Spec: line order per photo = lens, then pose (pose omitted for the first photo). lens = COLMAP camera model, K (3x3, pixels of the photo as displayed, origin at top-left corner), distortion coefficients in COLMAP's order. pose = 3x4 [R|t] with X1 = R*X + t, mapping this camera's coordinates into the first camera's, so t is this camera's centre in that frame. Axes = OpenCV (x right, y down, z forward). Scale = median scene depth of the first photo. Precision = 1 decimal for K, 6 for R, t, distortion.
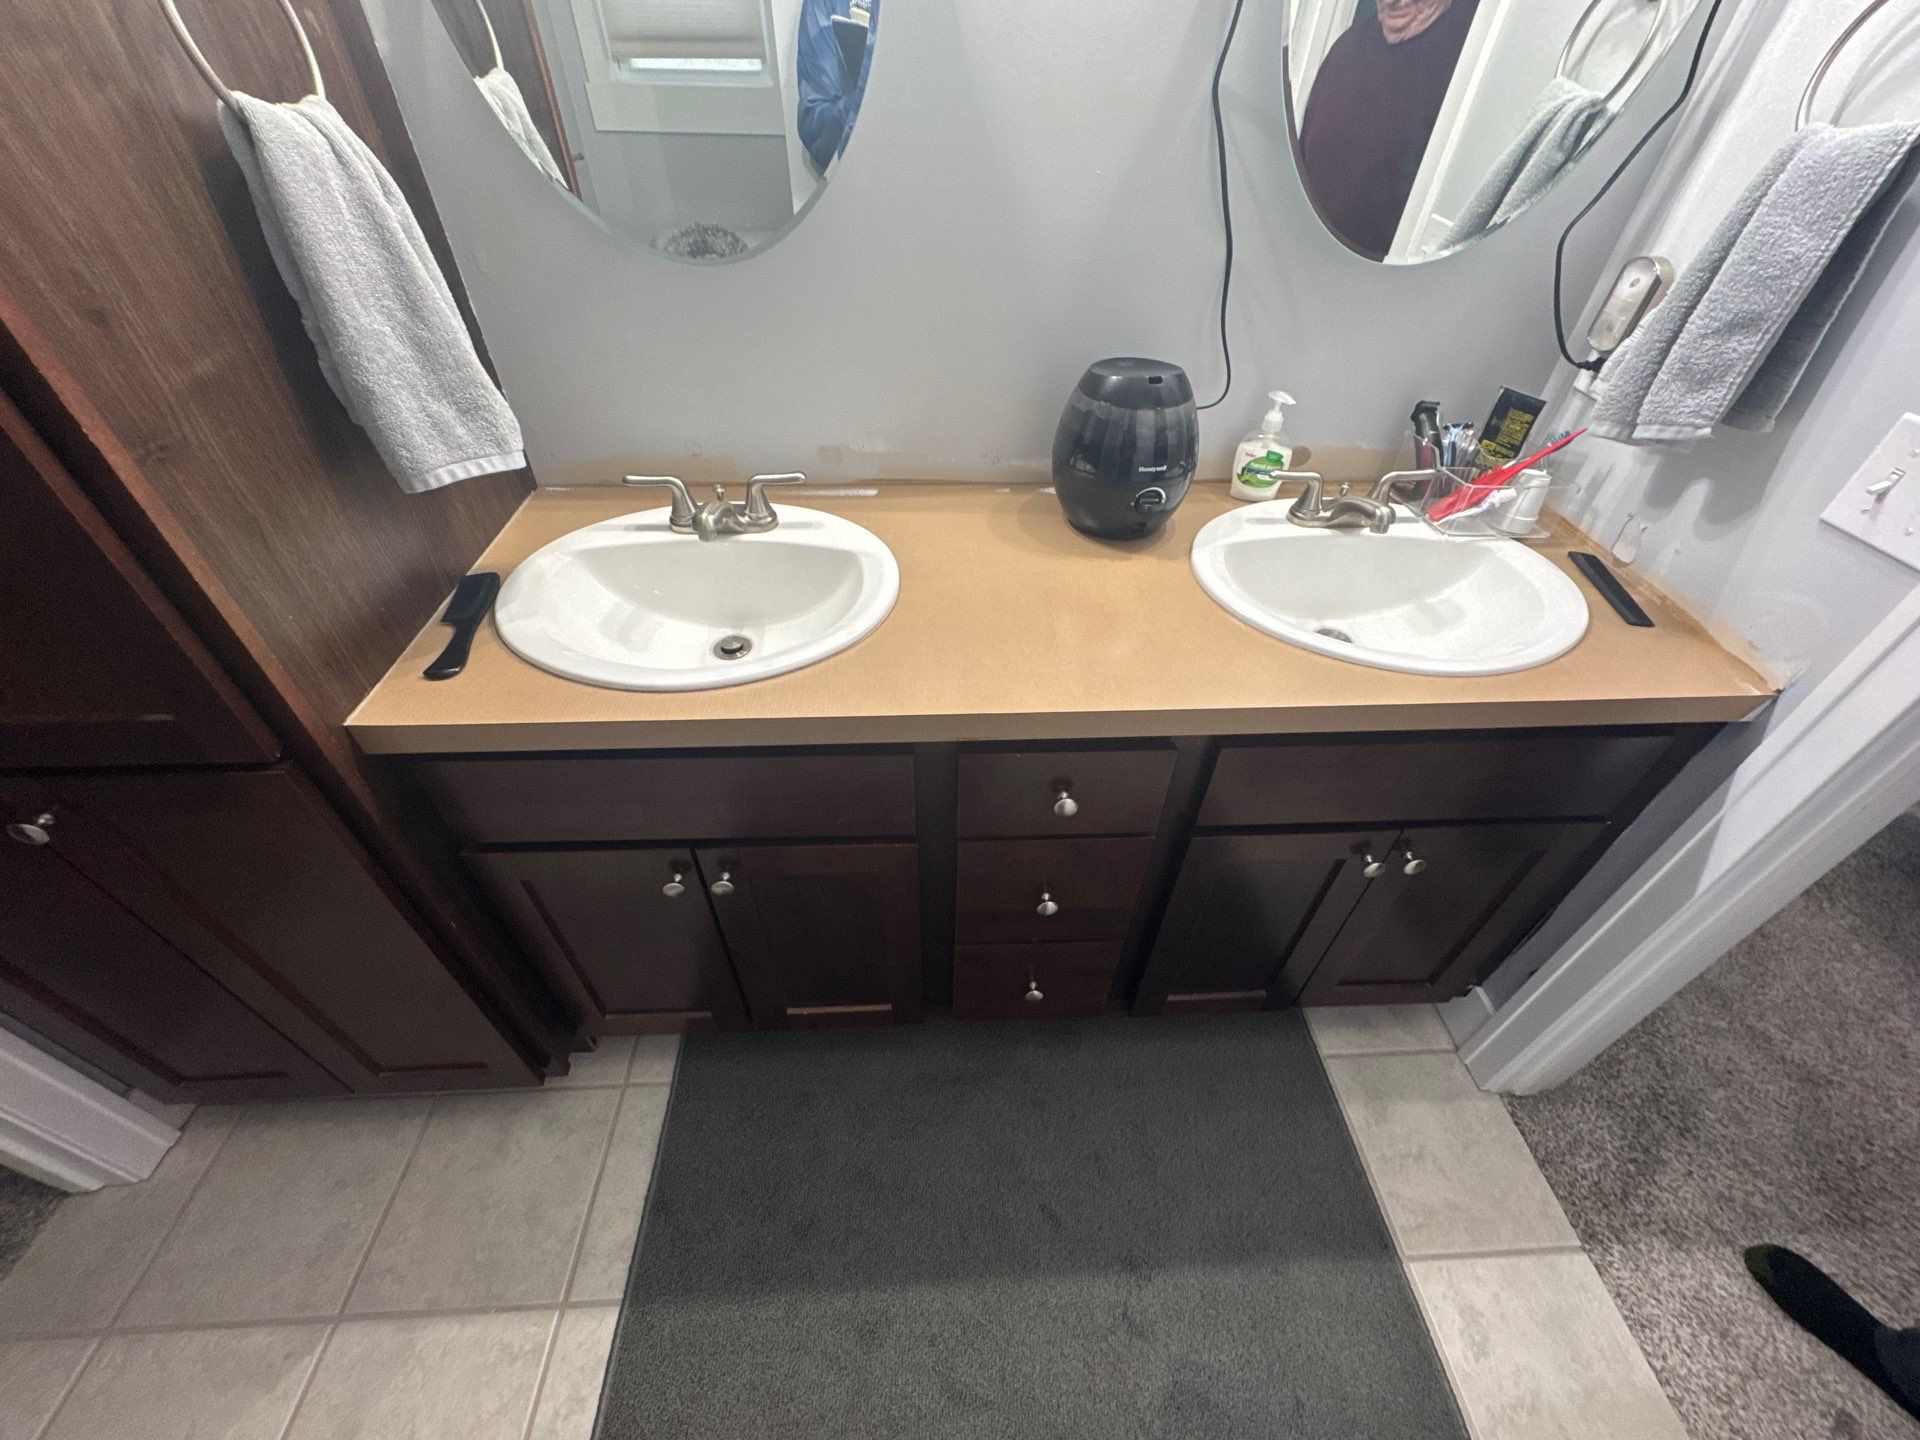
lens RADIAL K [[766.8, 0, 967.4], [0, 766.8, 725.8], [0, 0, 1]] dist [0.000052, 0.000247]
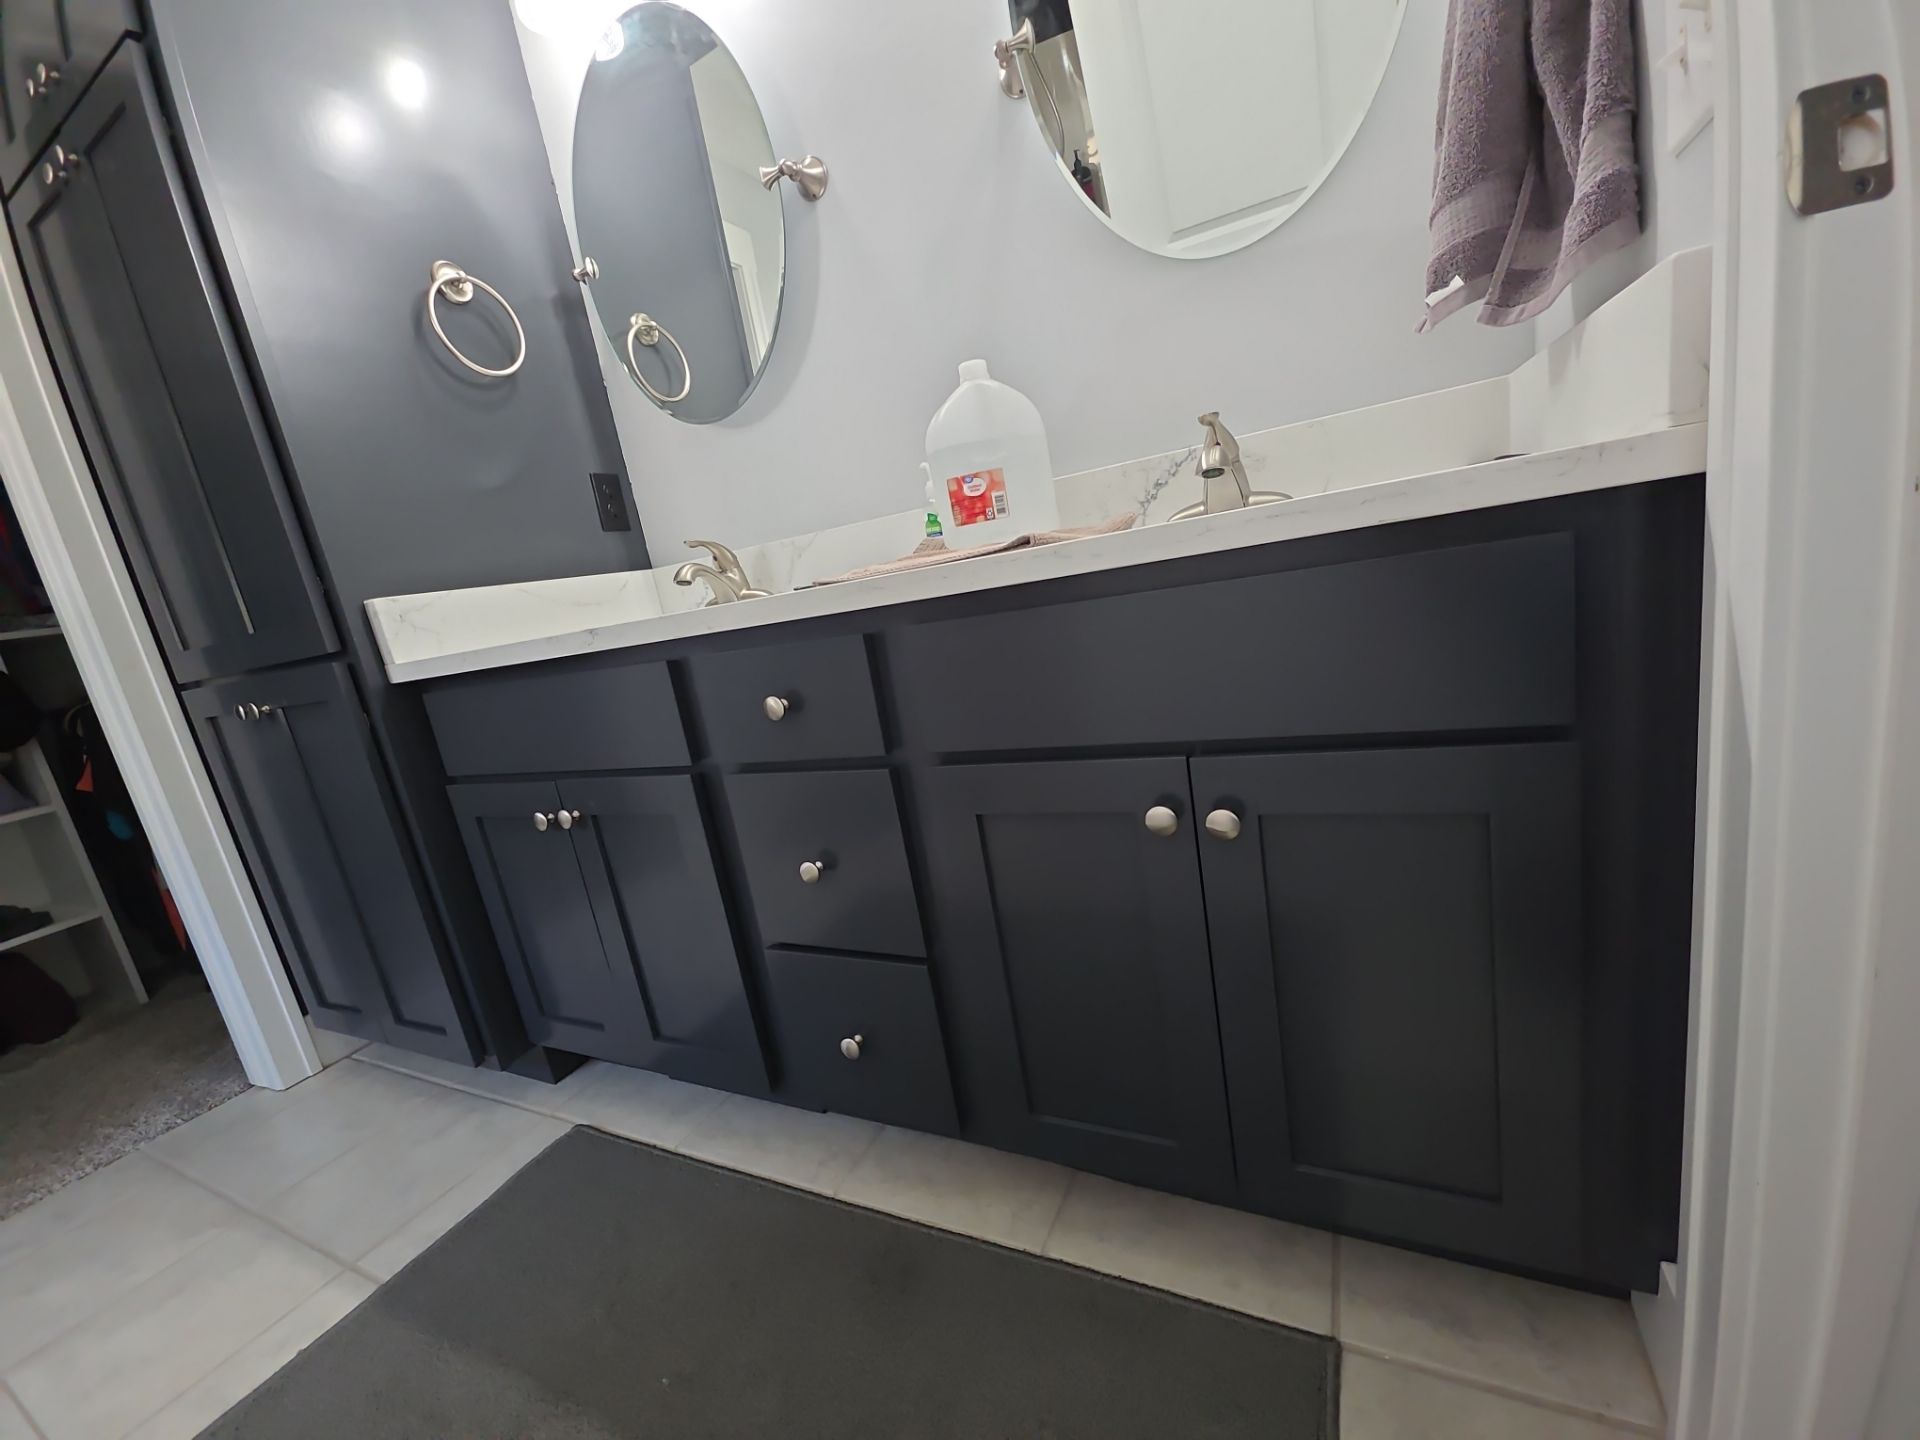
lens RADIAL K [[771.0, 0, 951.6], [0, 771.0, 732.7], [0, 0, 1]] dist [0.008549, -0.004964]
pose [[0.846530, -0.063327, -0.528561, 0.777951], [-0.187265, 0.894013, -0.407030, 0.448804], [0.498316, 0.443544, 0.744949, 0.373358]]
